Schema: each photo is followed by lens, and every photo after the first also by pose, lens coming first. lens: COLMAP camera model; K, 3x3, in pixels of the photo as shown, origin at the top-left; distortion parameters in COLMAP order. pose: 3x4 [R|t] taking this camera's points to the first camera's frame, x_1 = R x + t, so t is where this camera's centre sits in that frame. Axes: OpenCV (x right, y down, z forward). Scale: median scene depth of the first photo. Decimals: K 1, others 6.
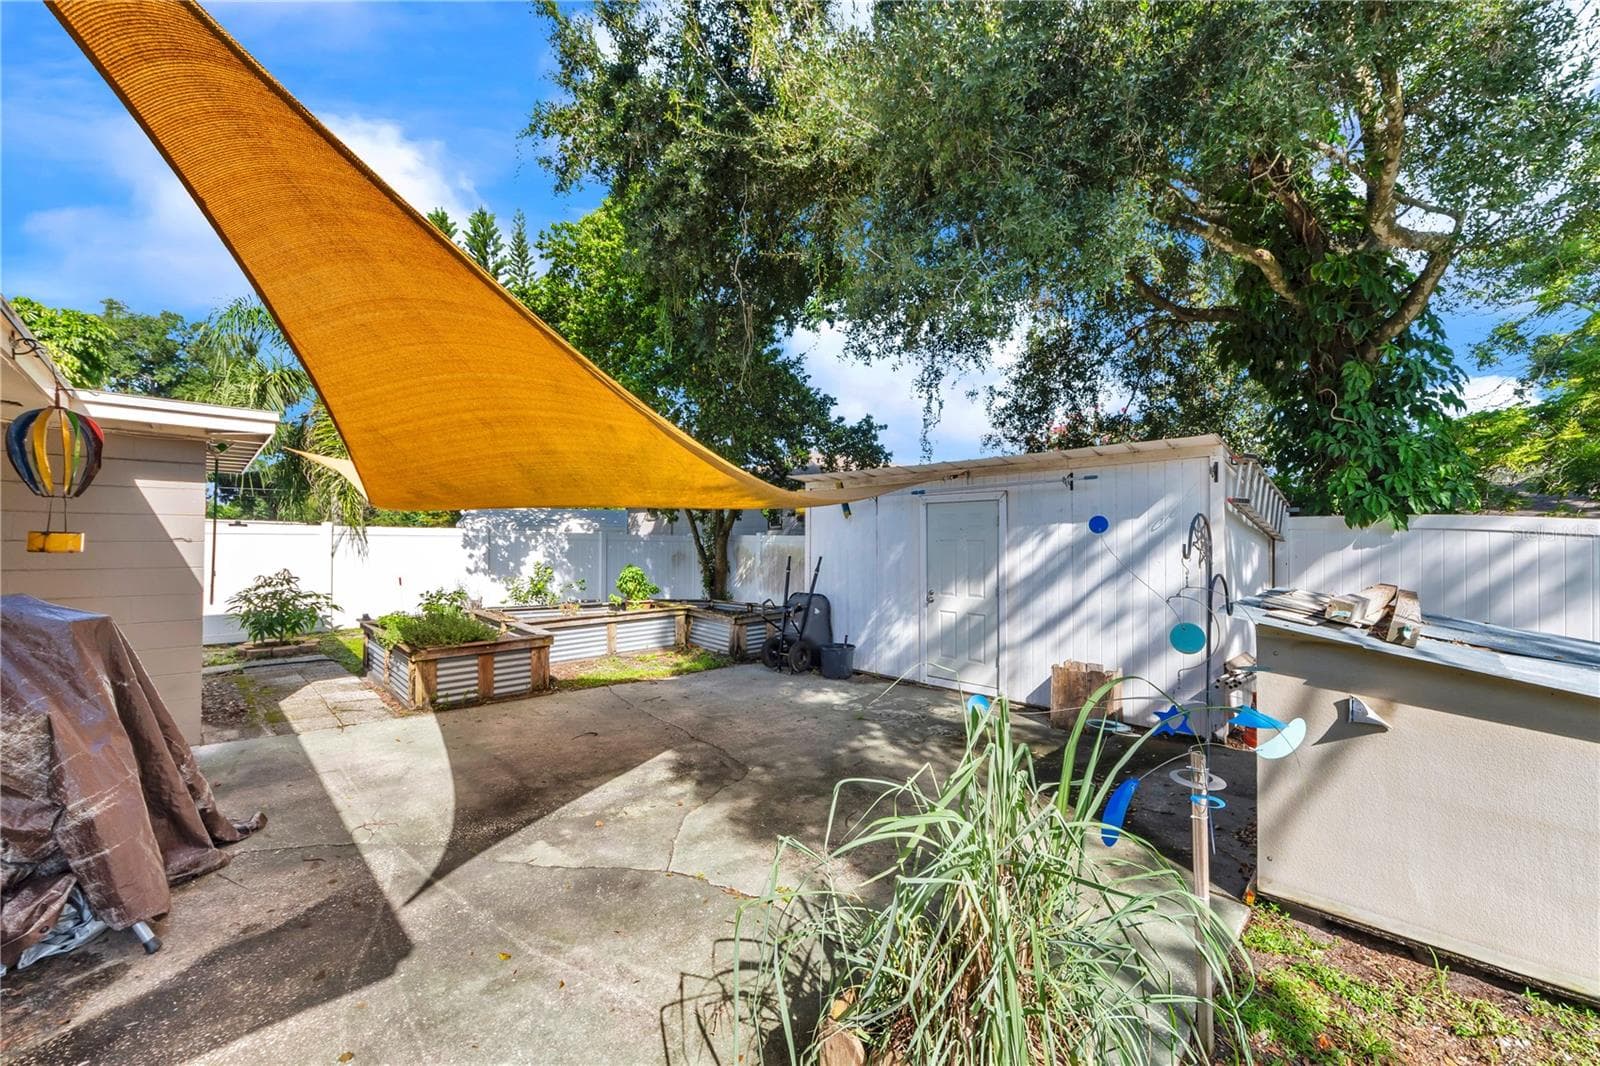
lens RADIAL K [[629.8, 0, 800.0], [0, 629.8, 533.0], [0, 0, 1]] dist [-0.000468, -0.000301]
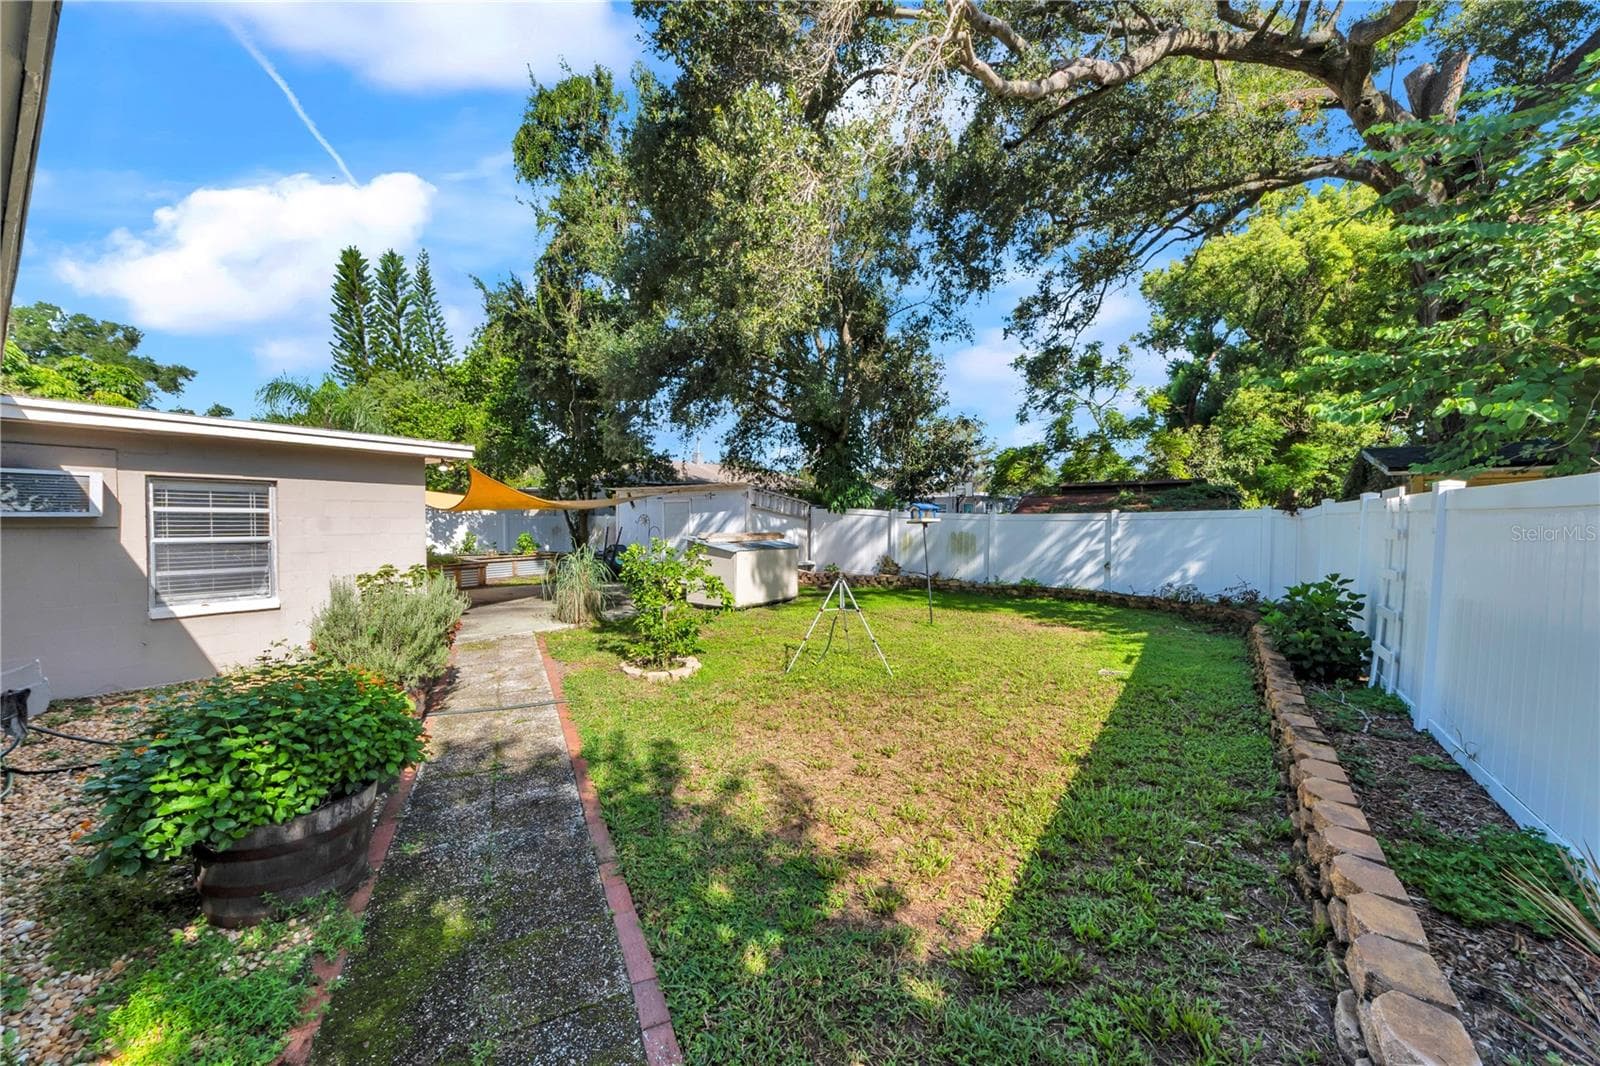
lens RADIAL K [[553.1, 0, 800.0], [0, 553.1, 533.0], [0, 0, 1]] dist [-0.000260, 0.000012]
pose [[0.980368, -0.003972, 0.197138, 0.329629], [-0.002140, 0.999524, 0.030782, 0.003185], [-0.197166, -0.030600, 0.979892, -1.214008]]
